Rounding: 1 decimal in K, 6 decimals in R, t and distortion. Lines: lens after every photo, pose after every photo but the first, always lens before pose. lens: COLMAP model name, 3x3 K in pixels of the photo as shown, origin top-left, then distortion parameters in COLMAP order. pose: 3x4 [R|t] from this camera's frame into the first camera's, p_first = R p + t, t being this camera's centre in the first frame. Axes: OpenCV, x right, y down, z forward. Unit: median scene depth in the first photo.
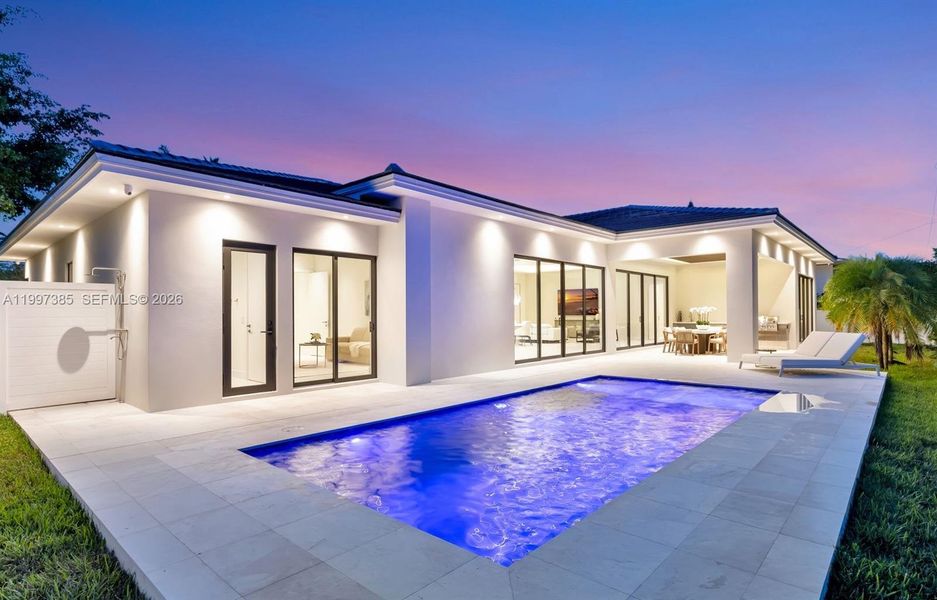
lens RADIAL K [[461.8, 0, 468.4], [0, 461.8, 316.2], [0, 0, 1]] dist [-0.001302, -0.000177]
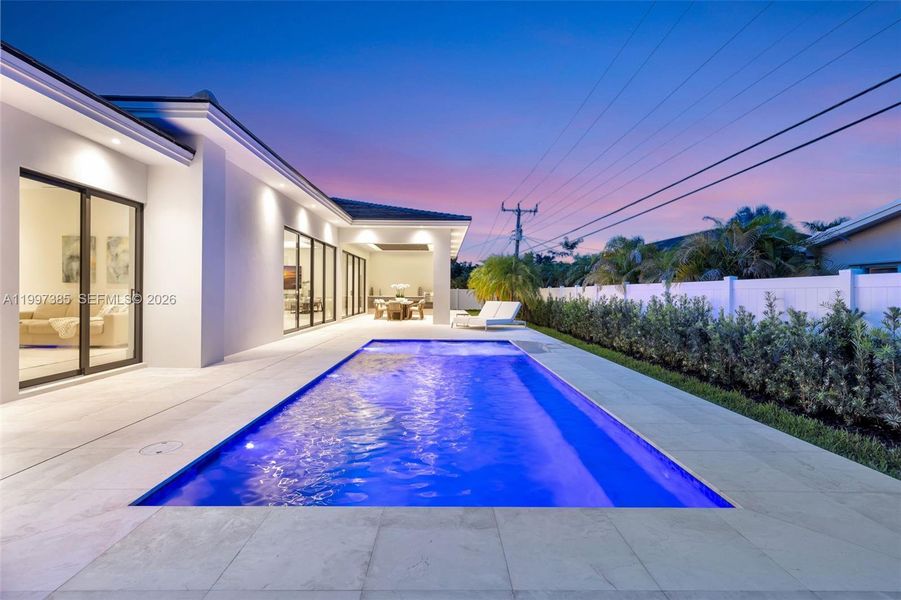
lens RADIAL K [[382.8, 0, 448.4], [0, 382.8, 296.7], [0, 0, 1]] dist [0.004093, 0.000067]
pose [[0.752036, 0.004482, 0.659107, -0.213002], [-0.012019, 0.999904, 0.006915, 0.012597], [-0.659012, -0.013122, 0.752018, 0.165694]]
